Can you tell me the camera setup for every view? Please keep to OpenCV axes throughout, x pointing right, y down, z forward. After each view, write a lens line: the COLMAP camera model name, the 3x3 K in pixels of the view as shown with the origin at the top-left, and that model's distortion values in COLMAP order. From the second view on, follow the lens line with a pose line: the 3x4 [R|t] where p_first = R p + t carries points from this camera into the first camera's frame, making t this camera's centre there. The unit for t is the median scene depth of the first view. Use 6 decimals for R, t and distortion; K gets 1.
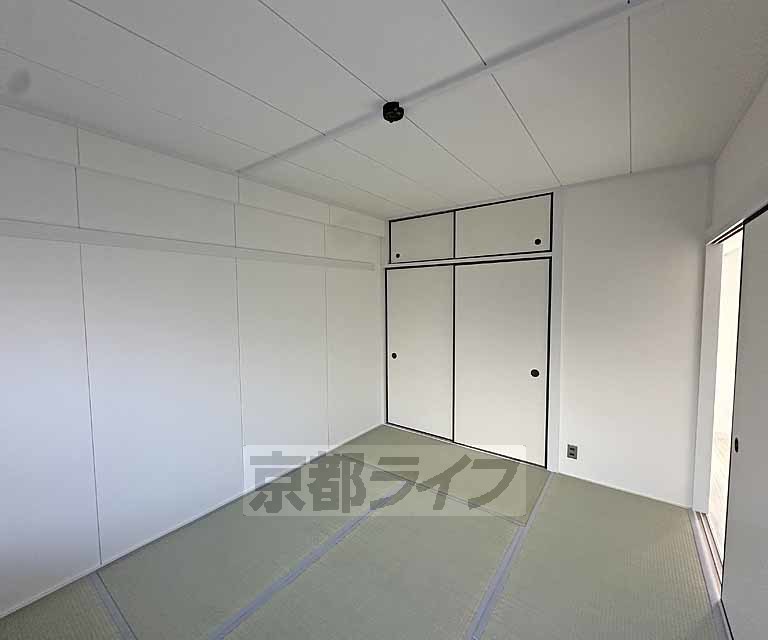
lens RADIAL K [[334.3, 0, 385.1], [0, 334.3, 321.6], [0, 0, 1]] dist [-0.003019, 0.000006]
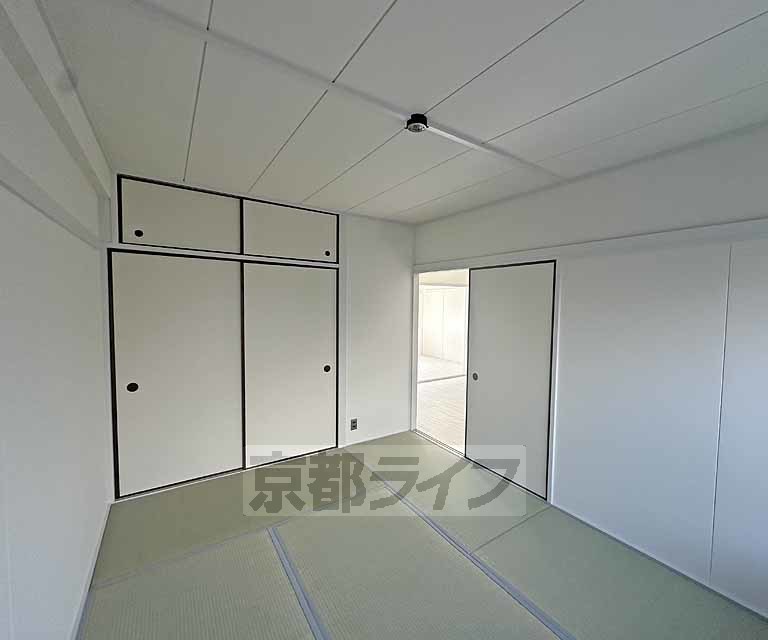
lens RADIAL K [[334.3, 0, 388.5], [0, 334.3, 318.3], [0, 0, 1]] dist [-0.003019, 0.000006]
pose [[0.326635, -0.033169, 0.944568, -0.555187], [0.042136, 0.998901, 0.020506, -0.030887], [-0.944211, 0.033102, 0.327674, 0.429750]]
